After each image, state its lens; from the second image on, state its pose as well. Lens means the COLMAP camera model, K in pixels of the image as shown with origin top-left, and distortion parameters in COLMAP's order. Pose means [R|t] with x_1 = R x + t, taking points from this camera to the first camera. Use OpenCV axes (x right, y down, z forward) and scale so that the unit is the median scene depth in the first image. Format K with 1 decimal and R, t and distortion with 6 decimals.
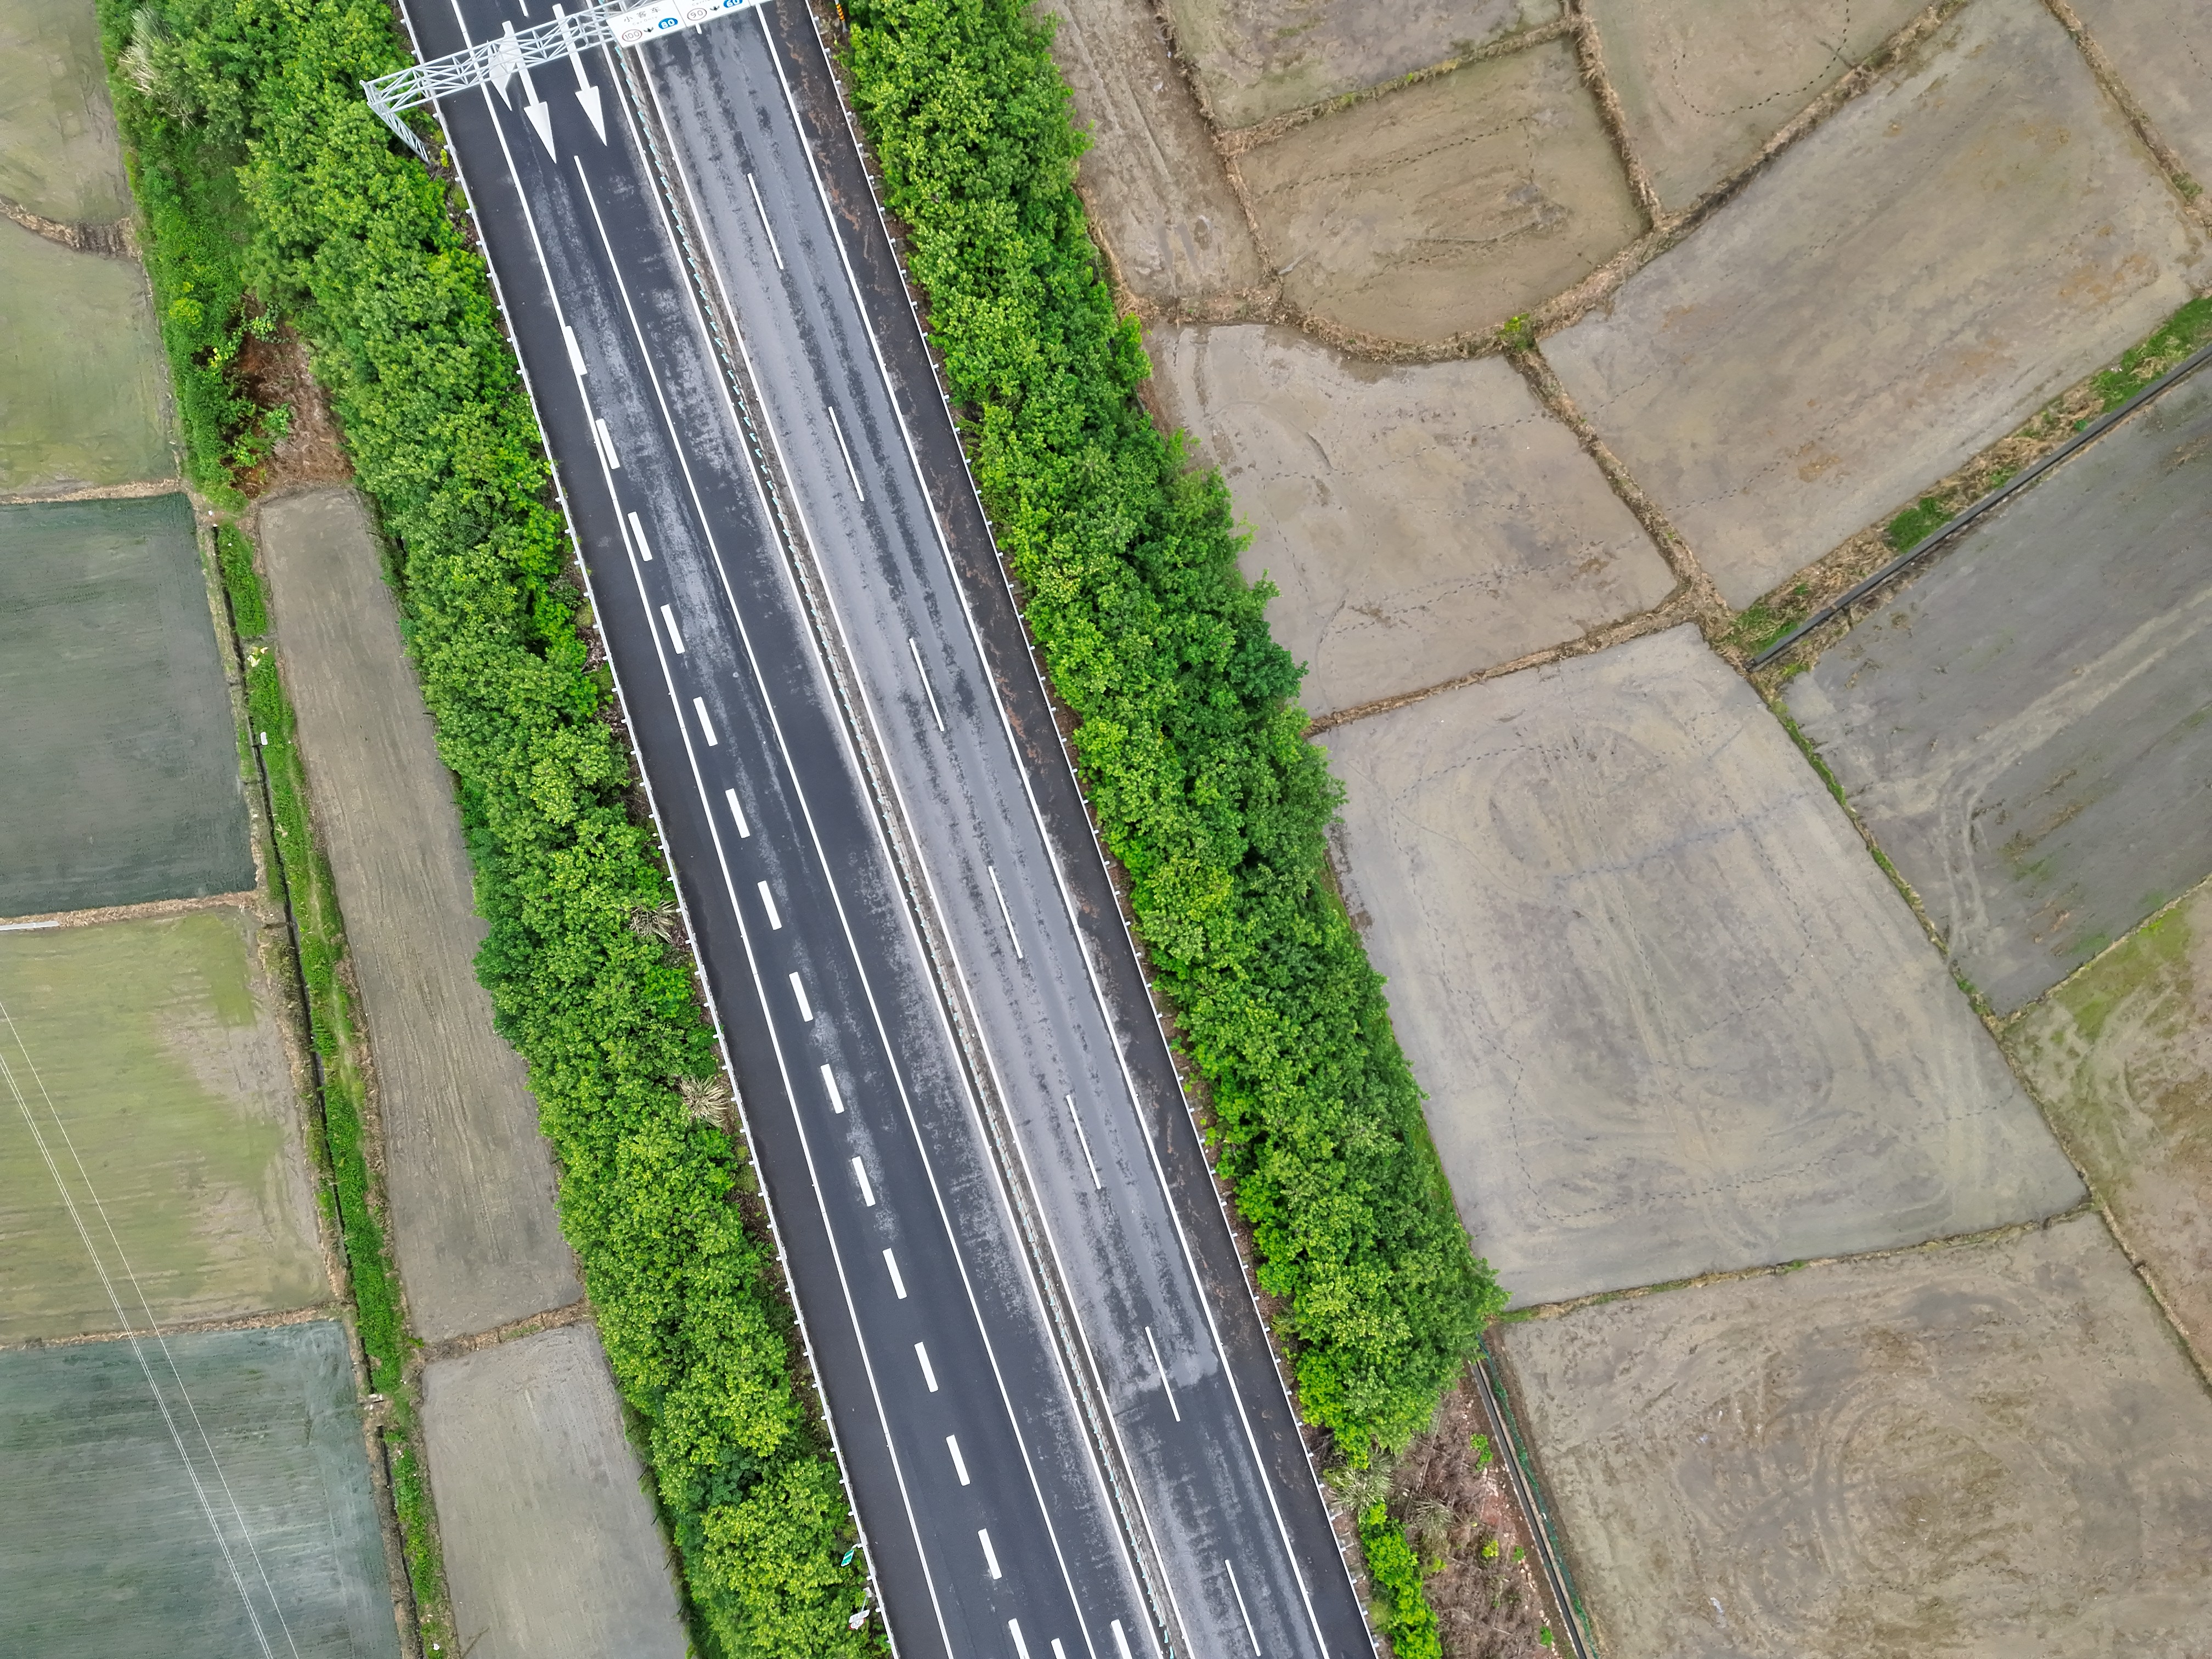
lens RADIAL K [[1548.1, 0, 1106.0], [0, 1548.1, 829.5], [0, 0, 1]] dist [0.142753, -0.045295]
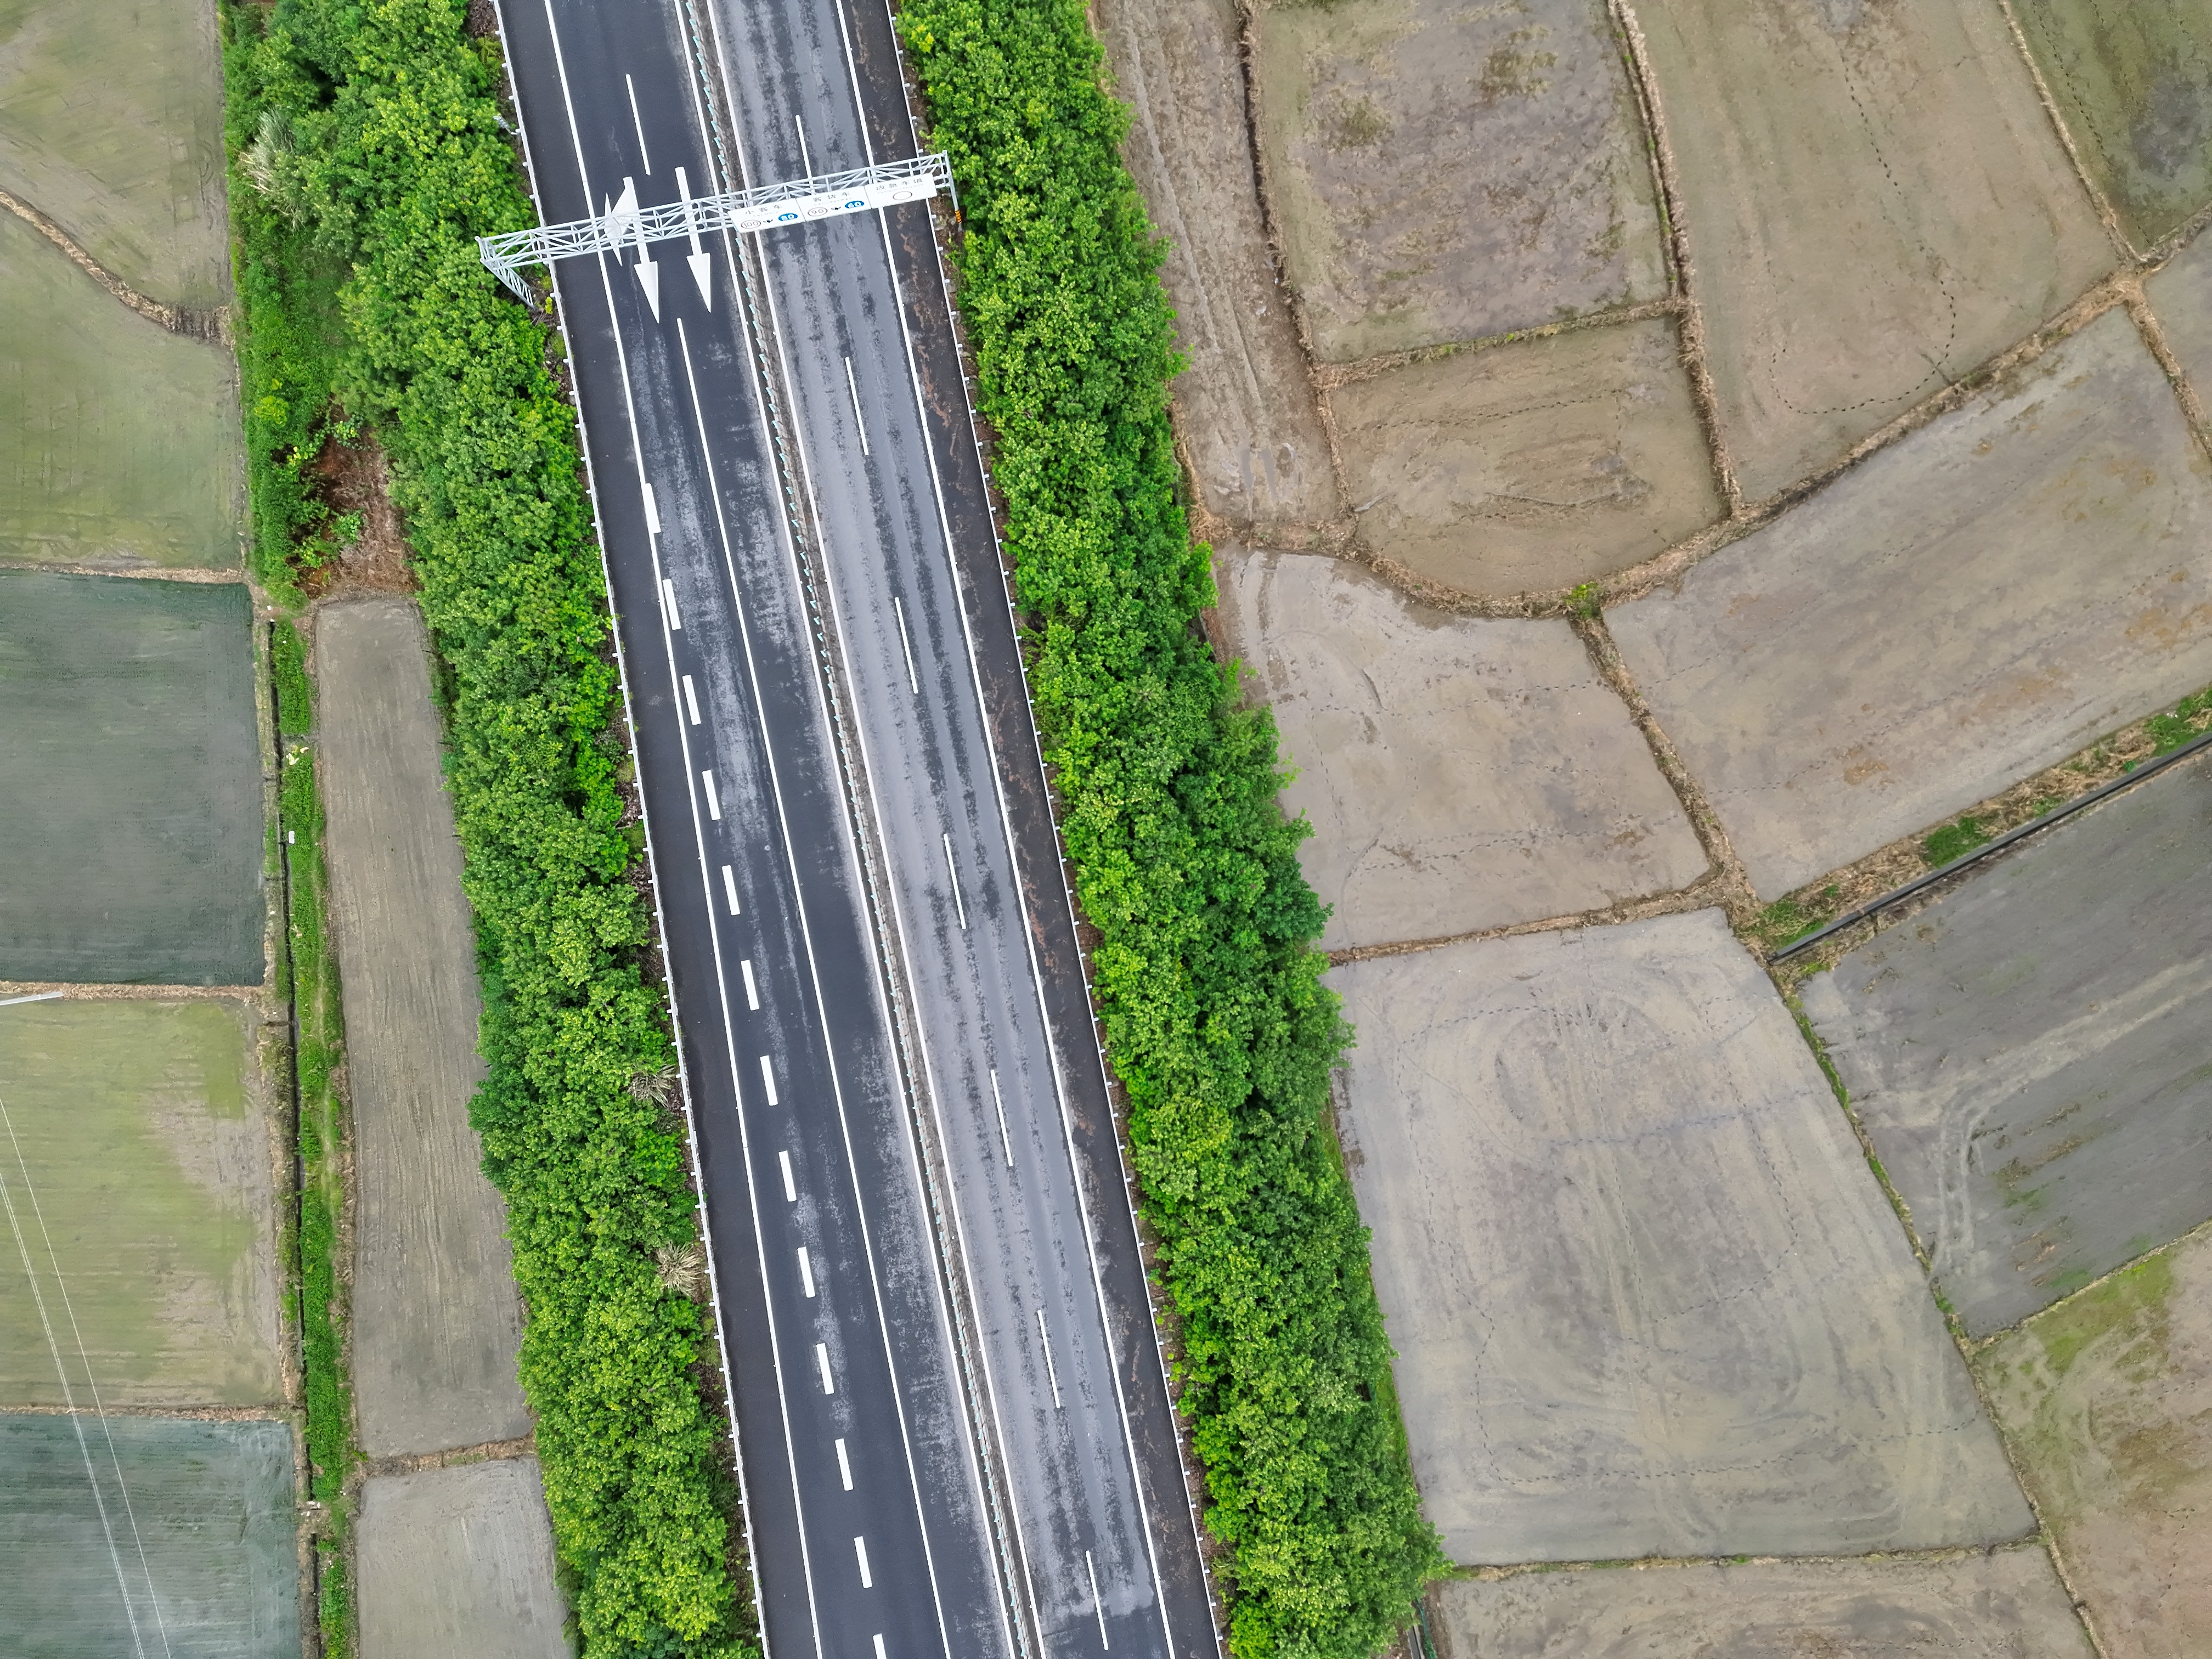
lens RADIAL K [[1548.1, 0, 1106.0], [0, 1548.1, 829.5], [0, 0, 1]] dist [0.142753, -0.045295]
pose [[0.991253, 0.131929, 0.003440, -0.026268], [-0.131972, 0.991048, 0.020194, -0.159631], [-0.000745, -0.020471, 0.999790, -0.000251]]
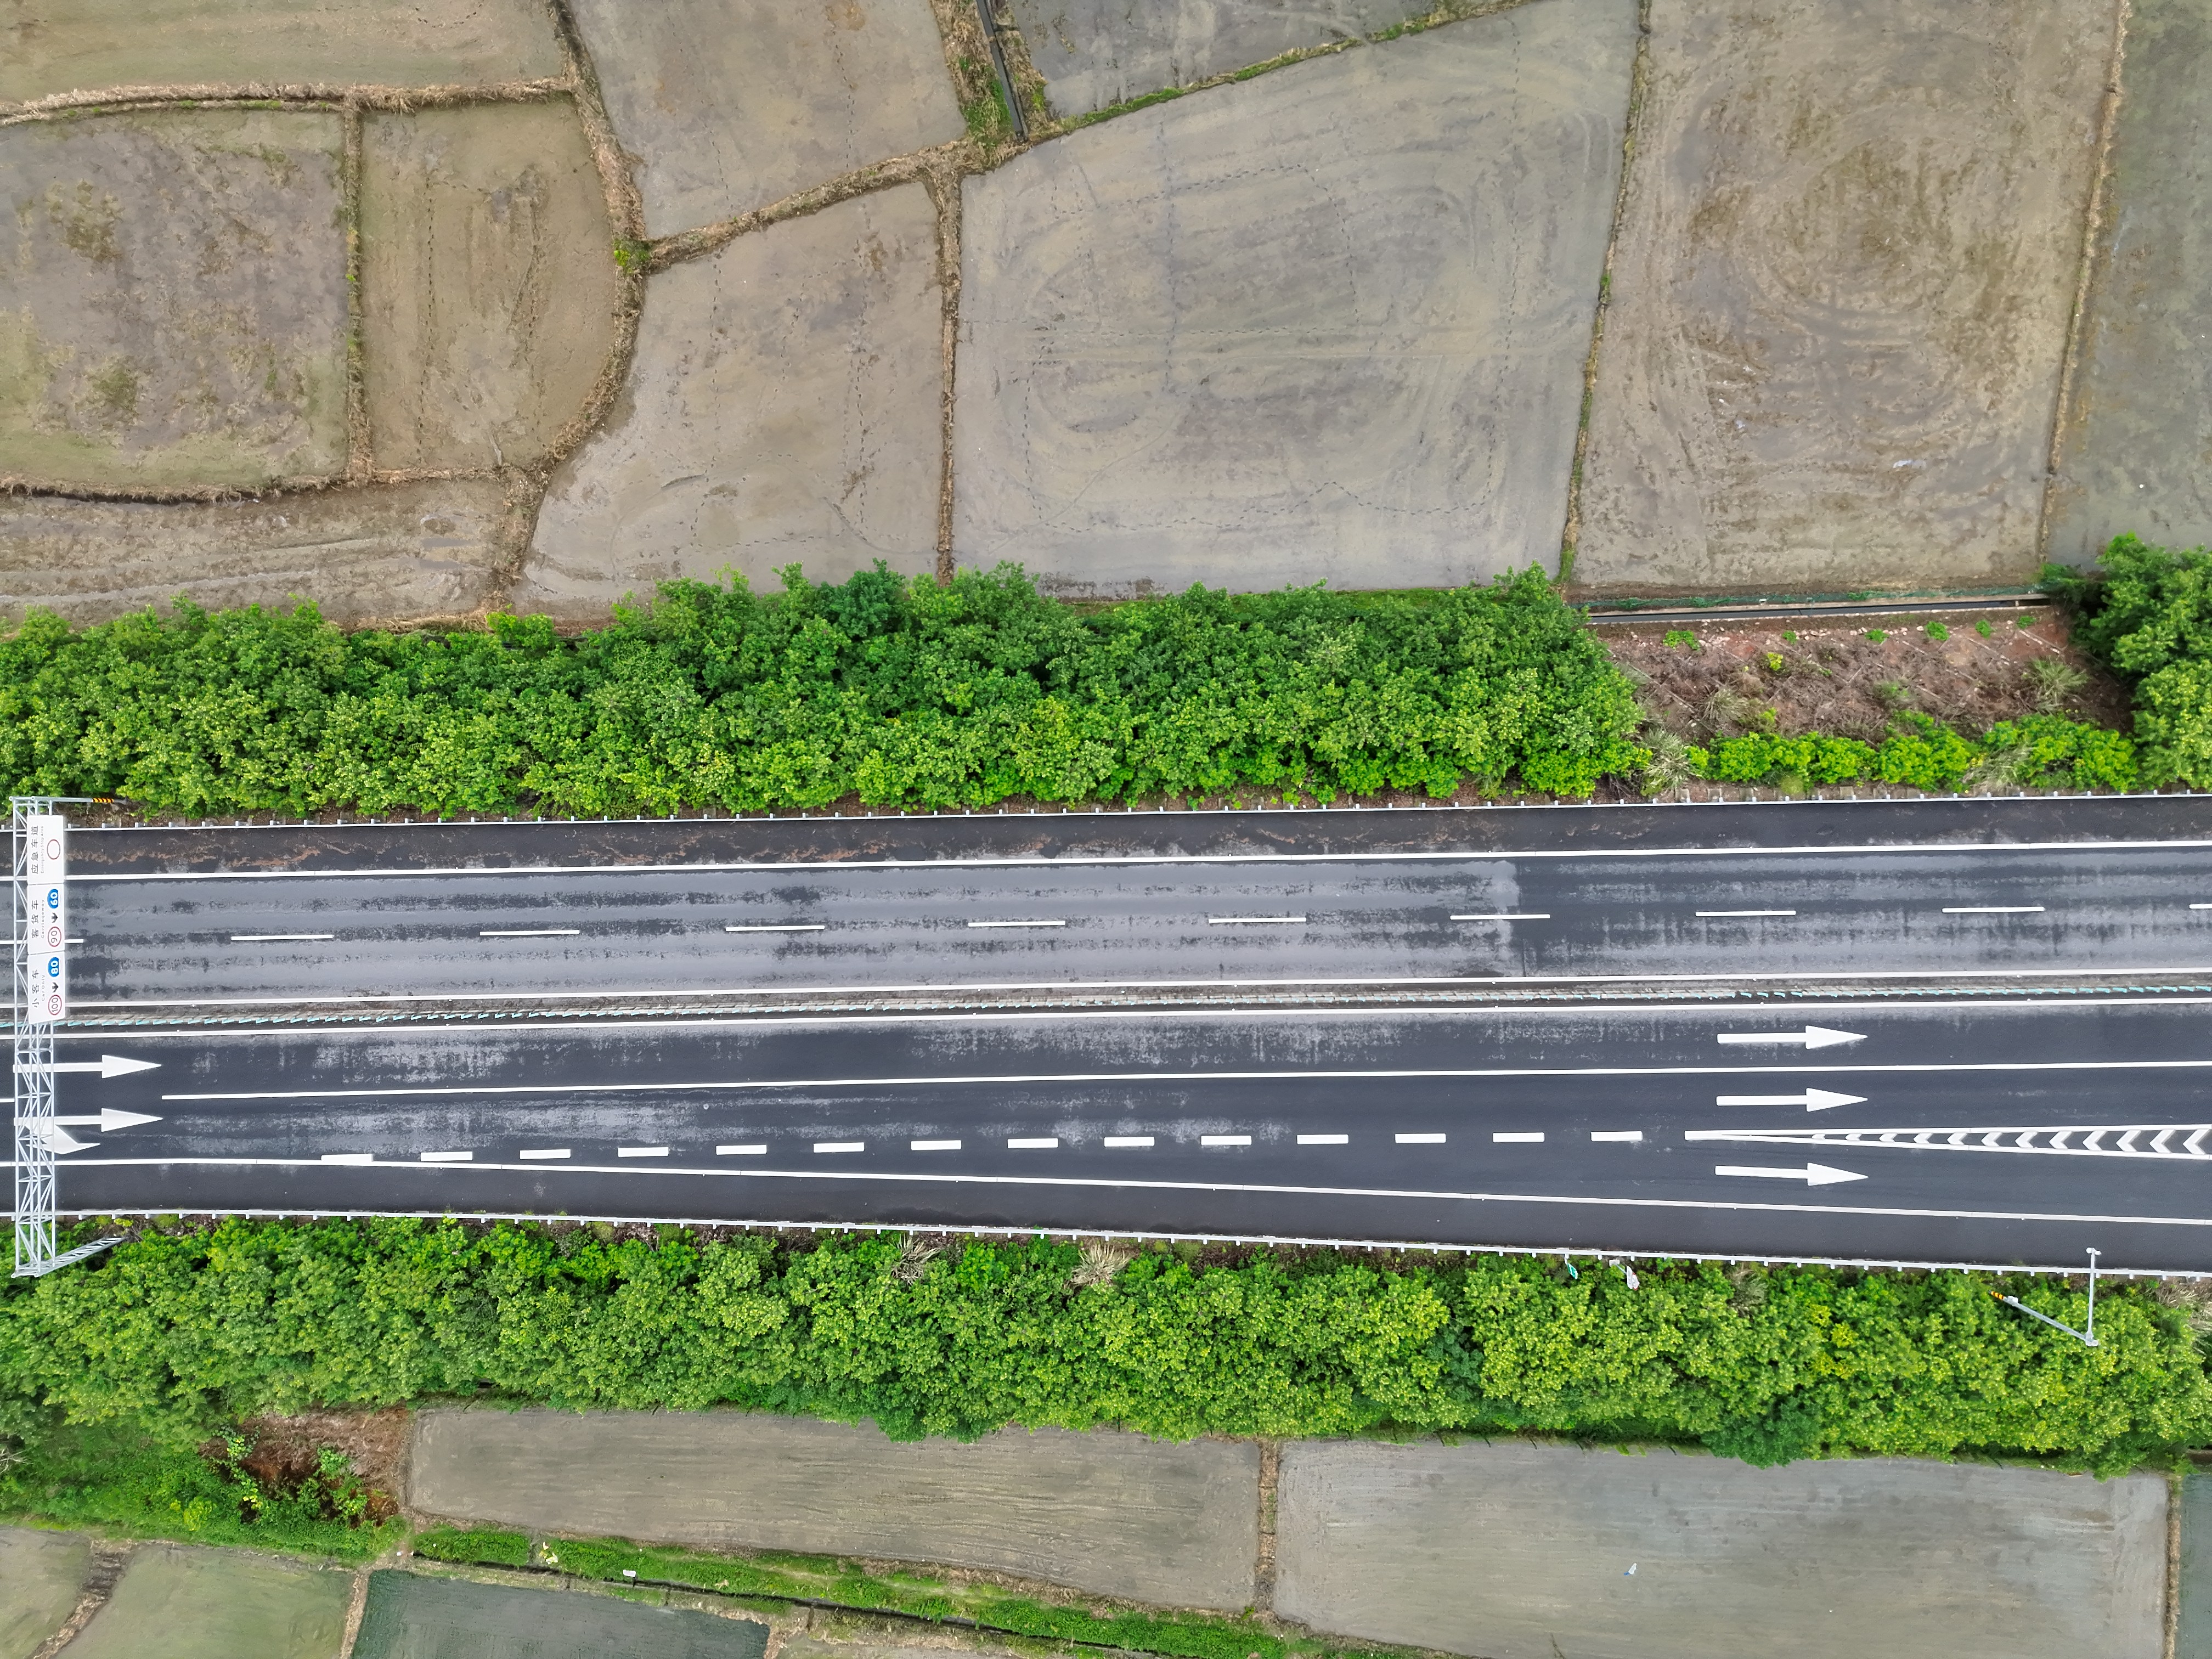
lens RADIAL K [[1548.1, 0, 1106.0], [0, 1548.1, 829.5], [0, 0, 1]] dist [0.142753, -0.045295]
pose [[0.310459, -0.950552, -0.008192, 0.019055], [0.950509, 0.310532, -0.010107, 0.099133], [0.012151, -0.004649, 0.999915, 0.000186]]
